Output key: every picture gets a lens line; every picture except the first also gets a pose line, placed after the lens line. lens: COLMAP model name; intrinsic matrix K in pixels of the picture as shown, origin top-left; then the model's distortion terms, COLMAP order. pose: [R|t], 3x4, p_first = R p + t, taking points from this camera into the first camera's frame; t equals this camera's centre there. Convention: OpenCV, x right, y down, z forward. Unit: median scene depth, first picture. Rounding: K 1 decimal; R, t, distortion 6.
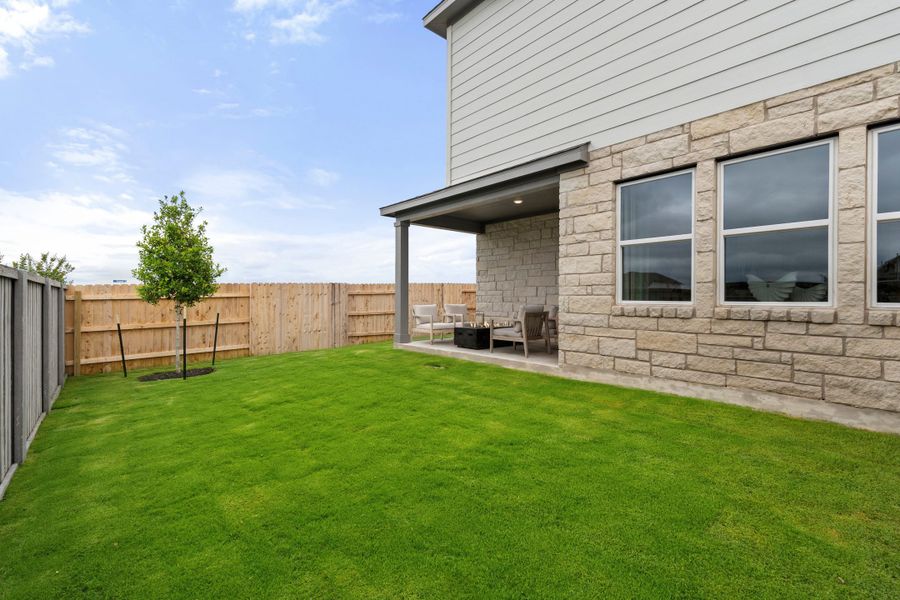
lens RADIAL K [[390.7, 0, 452.8], [0, 390.7, 302.7], [0, 0, 1]] dist [-0.001597, -0.000212]
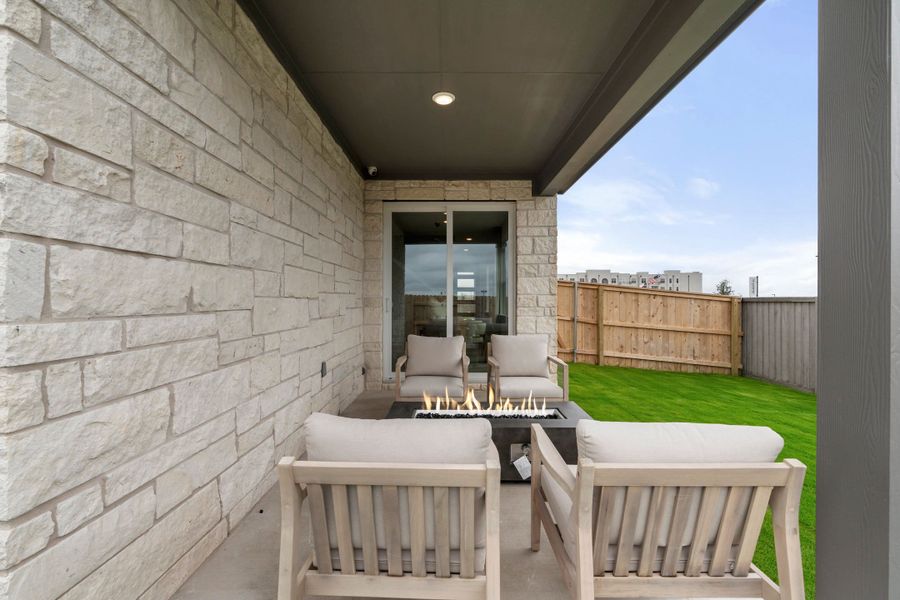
lens RADIAL K [[390.7, 0, 452.8], [0, 390.7, 302.7], [0, 0, 1]] dist [-0.001597, -0.000212]
pose [[-0.746283, 0.000975, 0.665628, -0.118270], [0.011132, 0.999877, 0.011018, -0.045473], [-0.665535, 0.015632, -0.746203, 1.305870]]
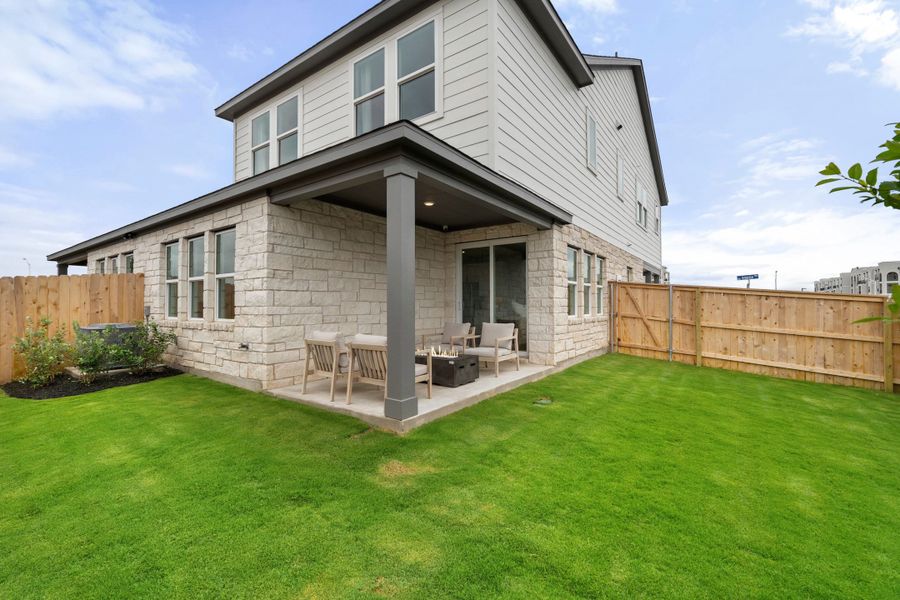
lens RADIAL K [[390.7, 0, 452.8], [0, 390.7, 302.7], [0, 0, 1]] dist [-0.001597, -0.000212]
pose [[-0.221277, 0.012559, 0.975130, -0.675331], [0.015652, 0.999834, -0.009325, -0.033741], [-0.975085, 0.013199, -0.221437, 1.138446]]
